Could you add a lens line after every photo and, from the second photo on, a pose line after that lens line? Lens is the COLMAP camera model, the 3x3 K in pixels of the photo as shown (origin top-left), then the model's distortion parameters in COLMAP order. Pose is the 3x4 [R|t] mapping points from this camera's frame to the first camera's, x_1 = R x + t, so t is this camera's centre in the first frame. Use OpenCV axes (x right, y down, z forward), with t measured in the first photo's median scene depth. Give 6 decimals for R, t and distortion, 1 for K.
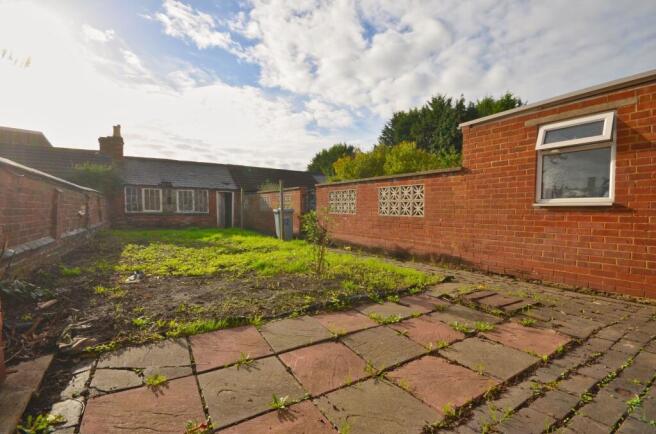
lens RADIAL K [[289.8, 0, 334.4], [0, 289.8, 210.6], [0, 0, 1]] dist [0.000792, -0.001085]
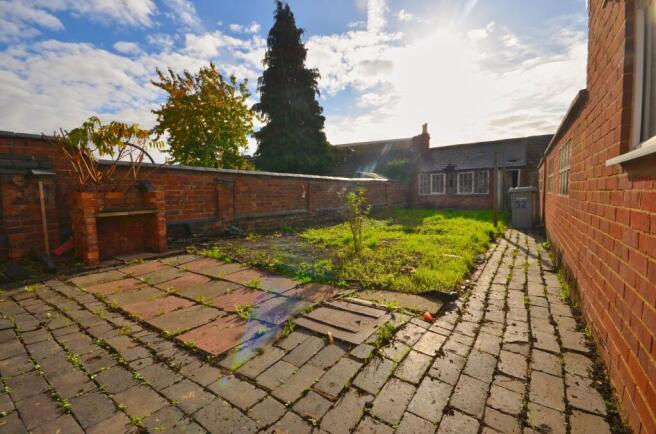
lens RADIAL K [[289.8, 0, 333.2], [0, 289.8, 219.1], [0, 0, 1]] dist [0.000792, -0.001085]
pose [[0.381255, 0.059555, -0.922550, 0.276135], [0.025977, 0.996839, 0.075085, 0.005248], [0.924105, -0.052591, 0.378503, 0.171788]]
